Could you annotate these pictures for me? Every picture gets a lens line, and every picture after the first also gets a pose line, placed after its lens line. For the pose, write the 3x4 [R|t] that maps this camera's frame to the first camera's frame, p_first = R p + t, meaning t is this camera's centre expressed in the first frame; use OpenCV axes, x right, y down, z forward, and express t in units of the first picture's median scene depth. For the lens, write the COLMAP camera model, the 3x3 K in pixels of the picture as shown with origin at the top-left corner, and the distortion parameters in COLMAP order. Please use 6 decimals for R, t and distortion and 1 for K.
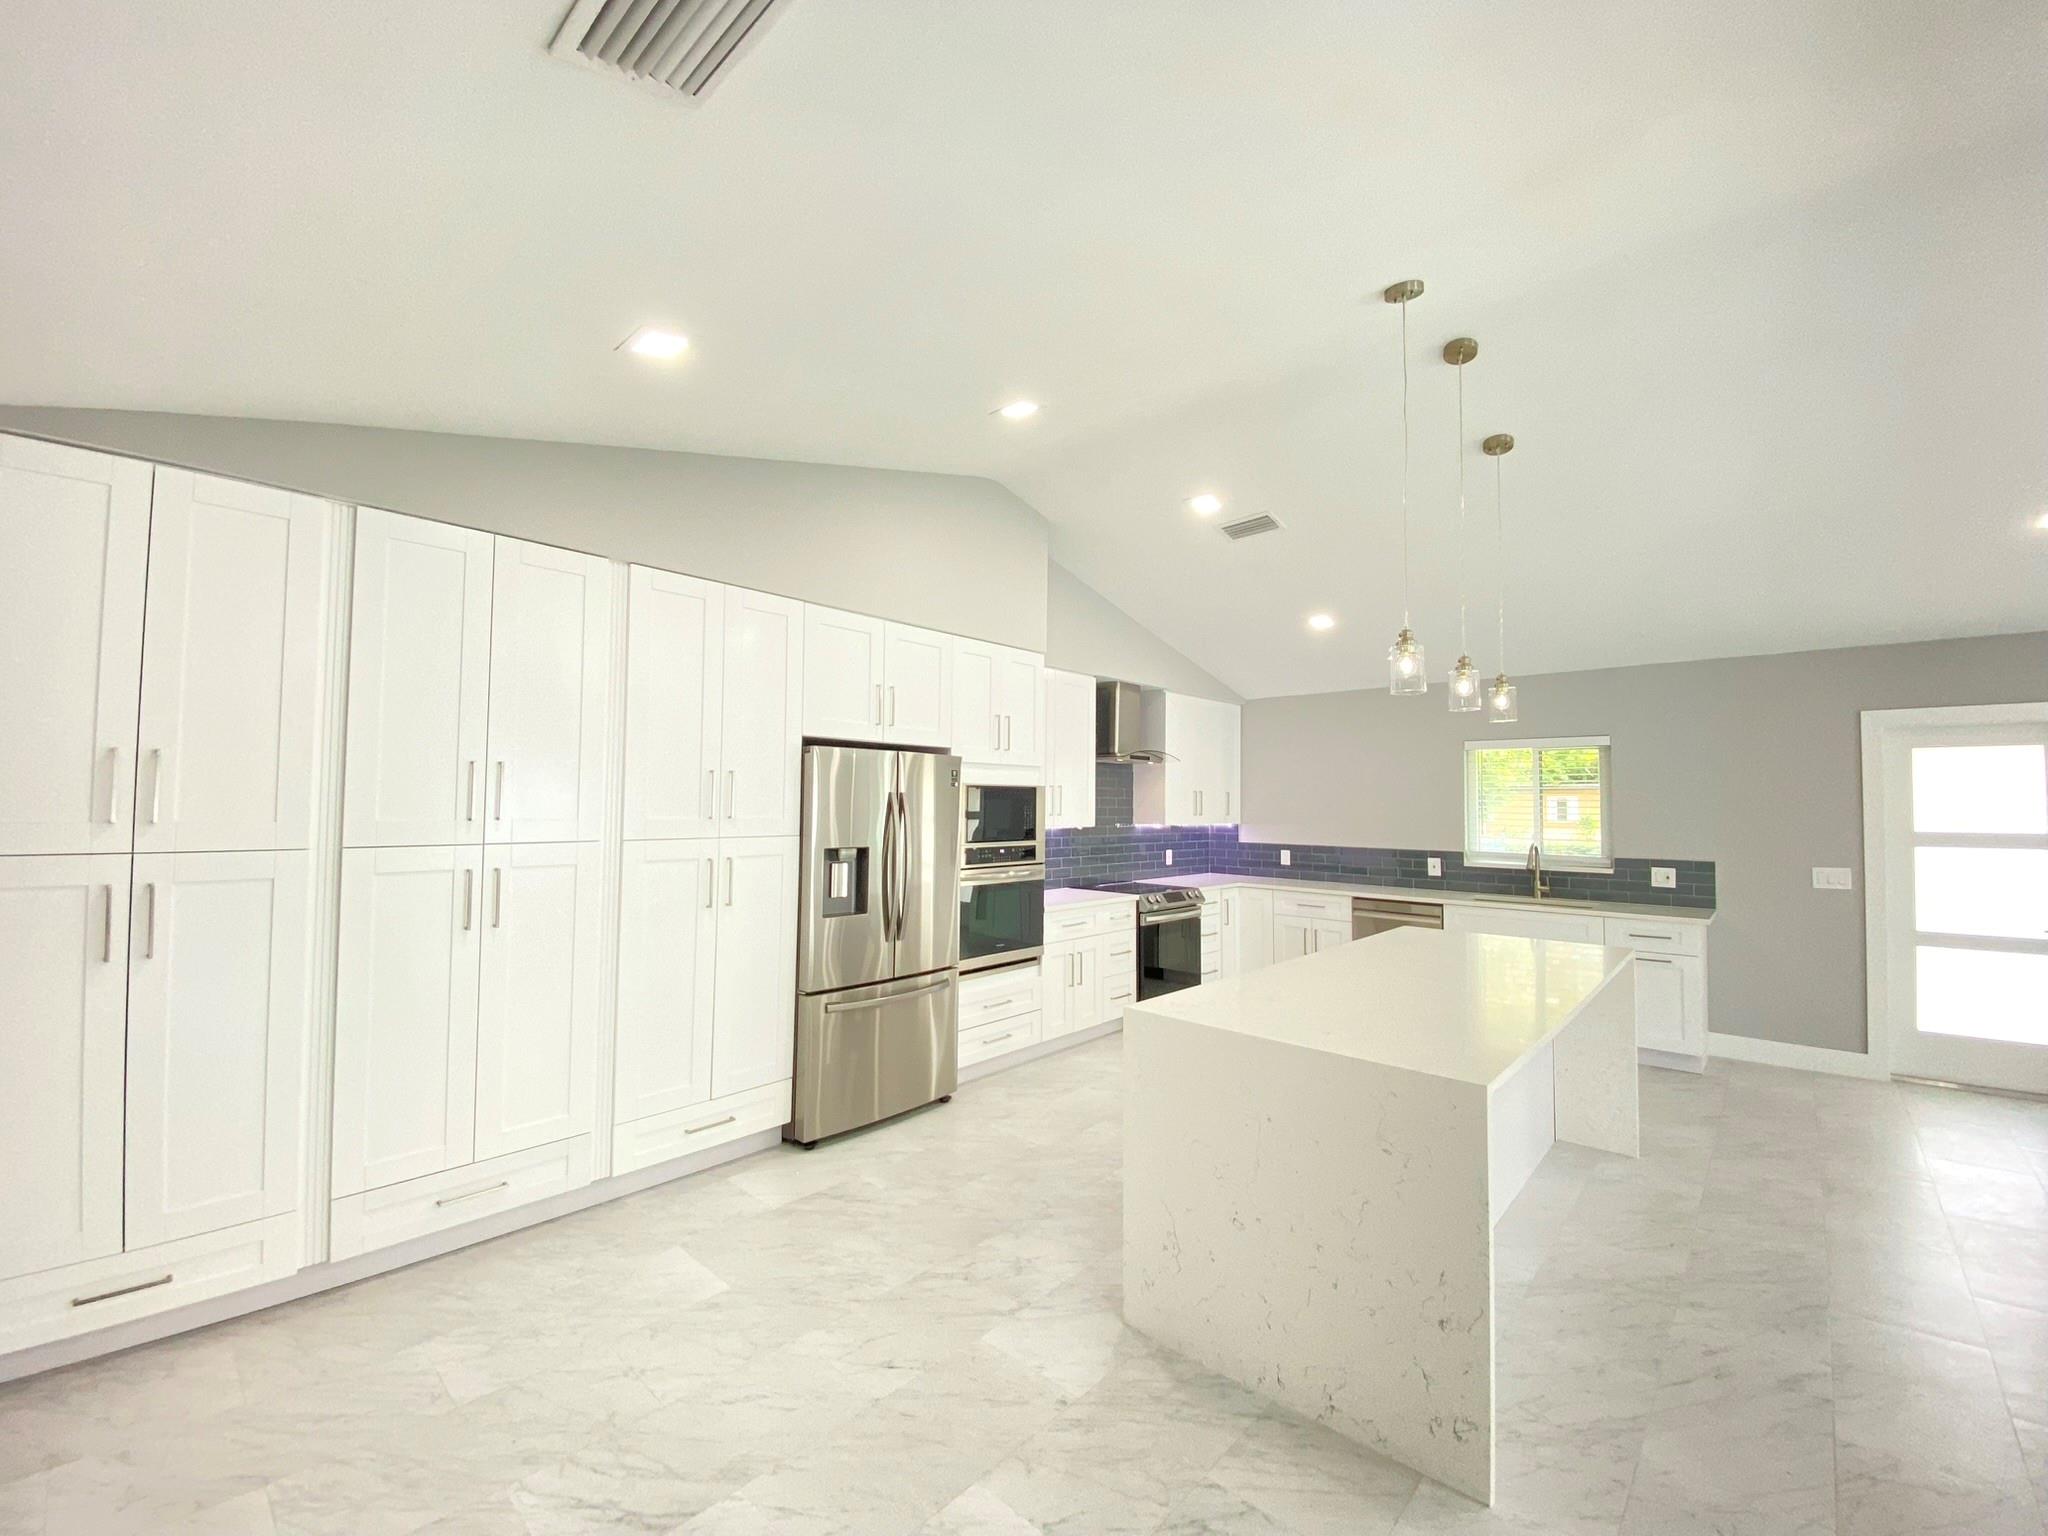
lens RADIAL K [[835.5, 0, 1020.7], [0, 835.5, 766.3], [0, 0, 1]] dist [-0.000361, -0.007131]
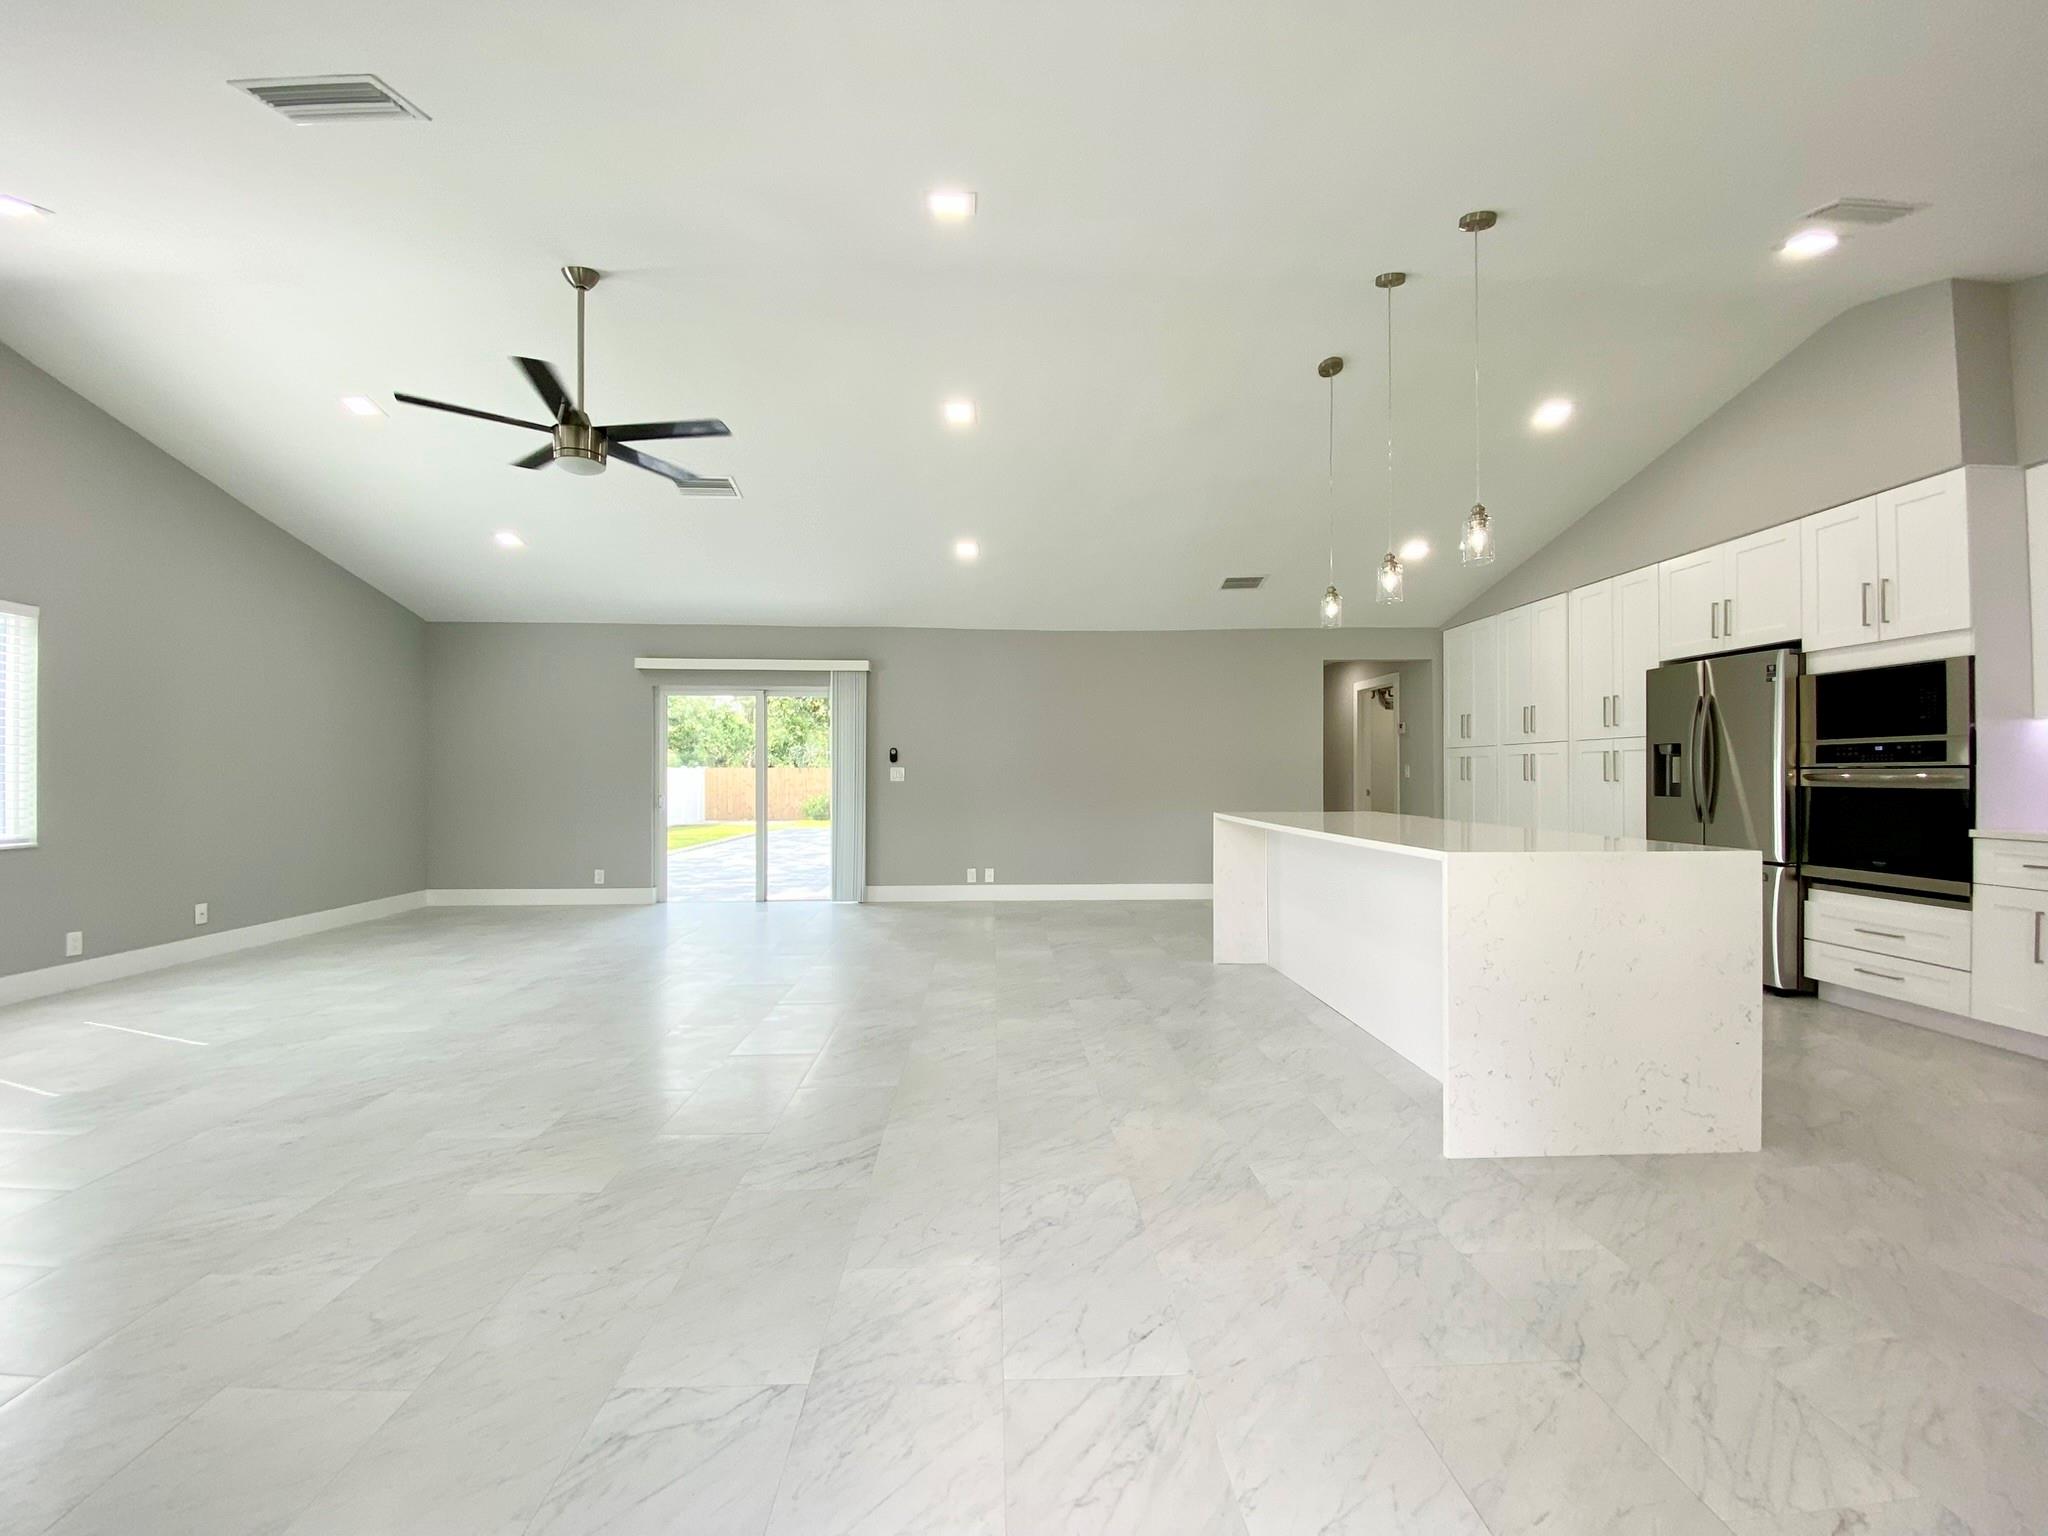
lens RADIAL K [[835.5, 0, 1021.0], [0, 835.5, 775.5], [0, 0, 1]] dist [-0.000361, -0.007131]
pose [[-0.710940, -0.007002, -0.703218, 1.109806], [0.025975, 0.999007, -0.036208, 0.131132], [0.702773, -0.044008, -0.710052, 0.949407]]
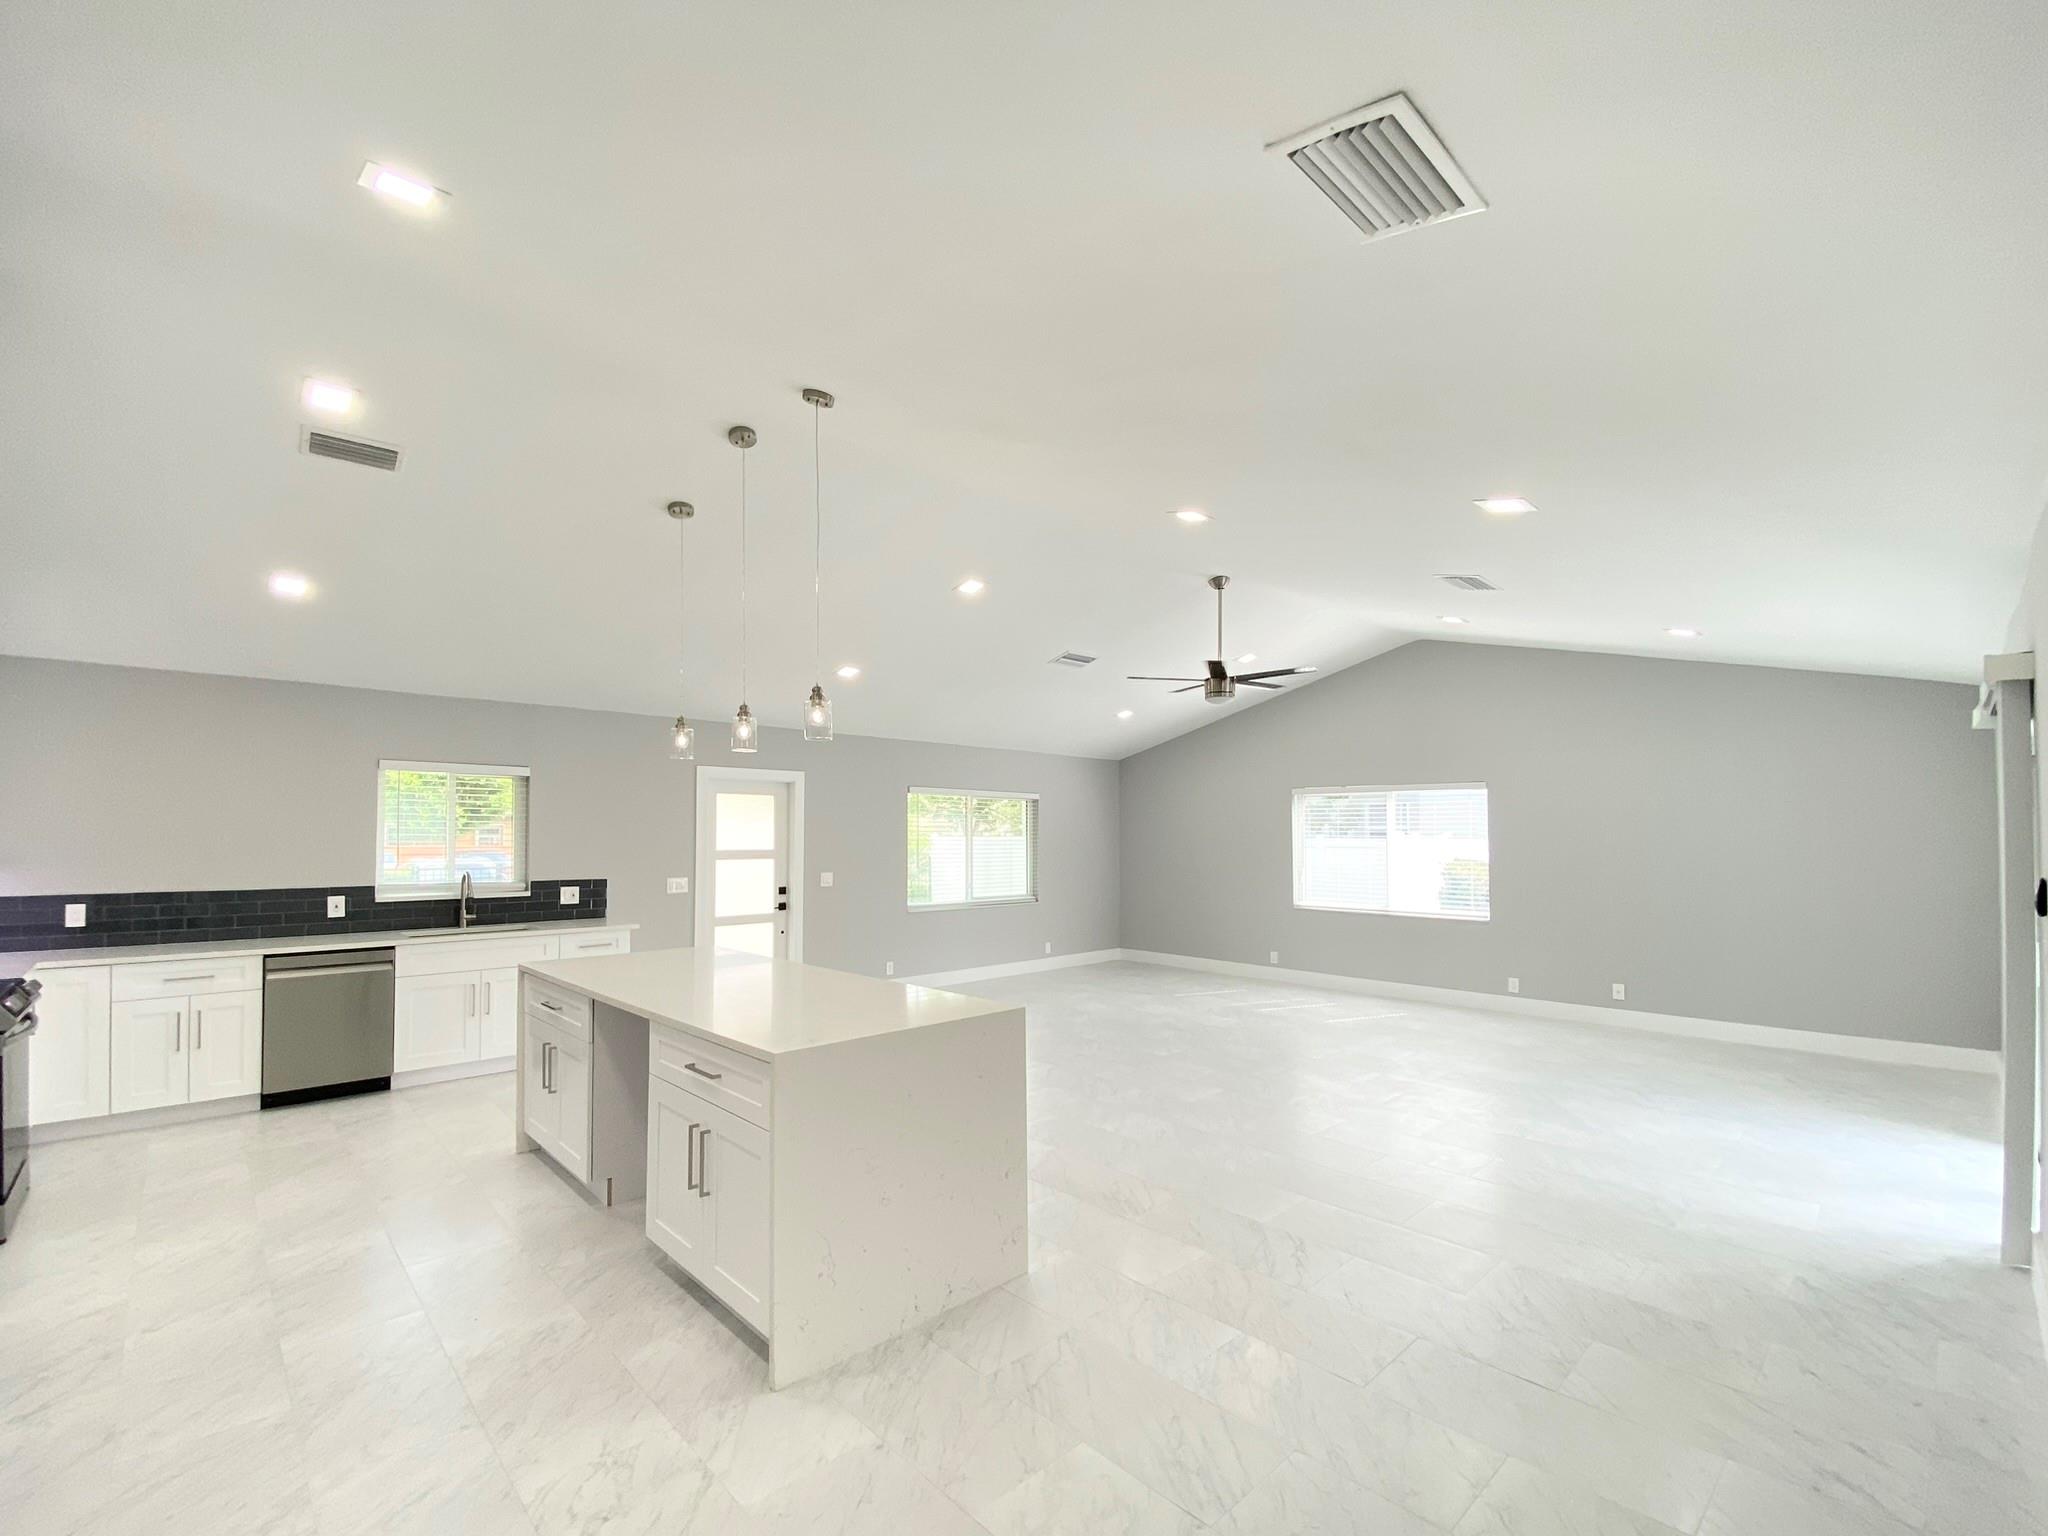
lens RADIAL K [[894.1, 0, 996.6], [0, 894.1, 830.0], [0, 0, 1]] dist [-0.015615, -0.001067]
pose [[0.086322, -0.003449, 0.996261, -0.428105], [-0.044312, 0.998991, 0.007298, 0.010796], [-0.995281, -0.044777, 0.086082, 0.353786]]
